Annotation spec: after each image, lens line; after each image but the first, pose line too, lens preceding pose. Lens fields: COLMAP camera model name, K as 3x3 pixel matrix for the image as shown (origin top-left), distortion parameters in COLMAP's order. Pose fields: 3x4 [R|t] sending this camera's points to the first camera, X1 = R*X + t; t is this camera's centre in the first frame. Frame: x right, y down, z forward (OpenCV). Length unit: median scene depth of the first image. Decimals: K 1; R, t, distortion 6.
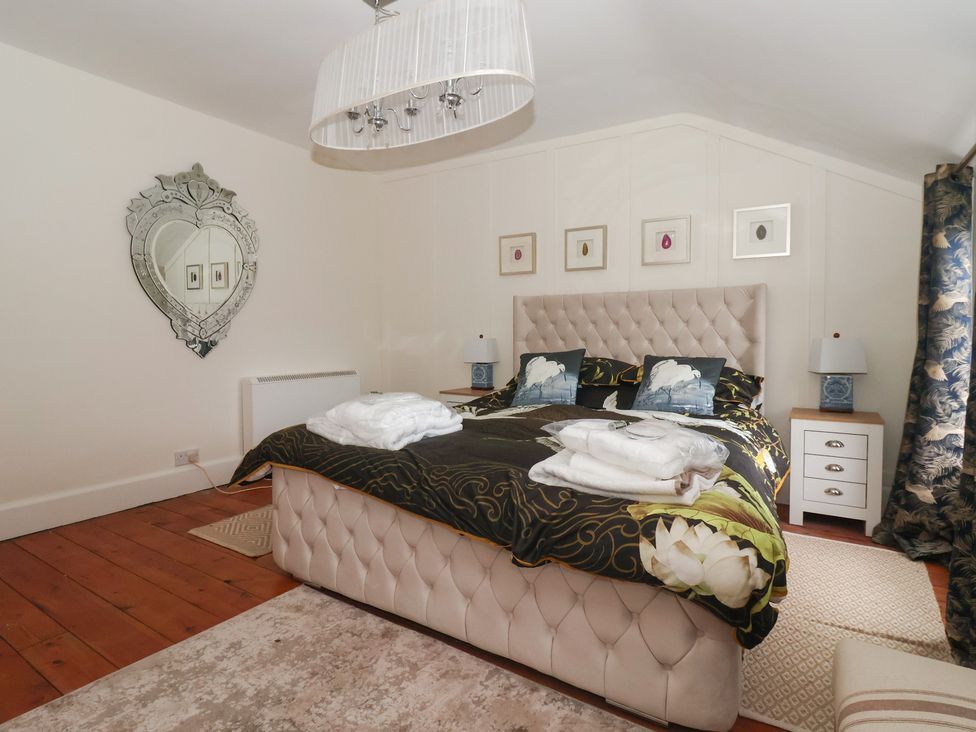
lens RADIAL K [[527.1, 0, 491.3], [0, 527.1, 356.2], [0, 0, 1]] dist [-0.004776, -0.001422]
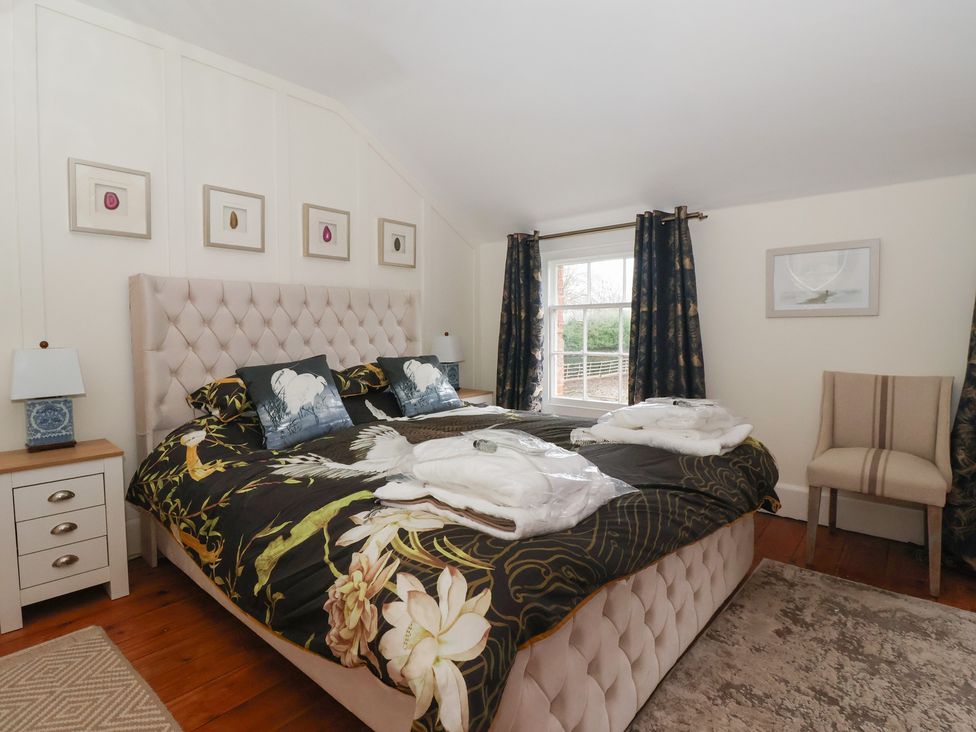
lens RADIAL K [[527.1, 0, 491.3], [0, 527.1, 356.2], [0, 0, 1]] dist [-0.004776, -0.001422]
pose [[0.160251, -0.027144, 0.986703, -0.478766], [0.079192, 0.996753, 0.014559, -0.000006], [-0.983894, 0.075806, 0.161880, 0.545241]]
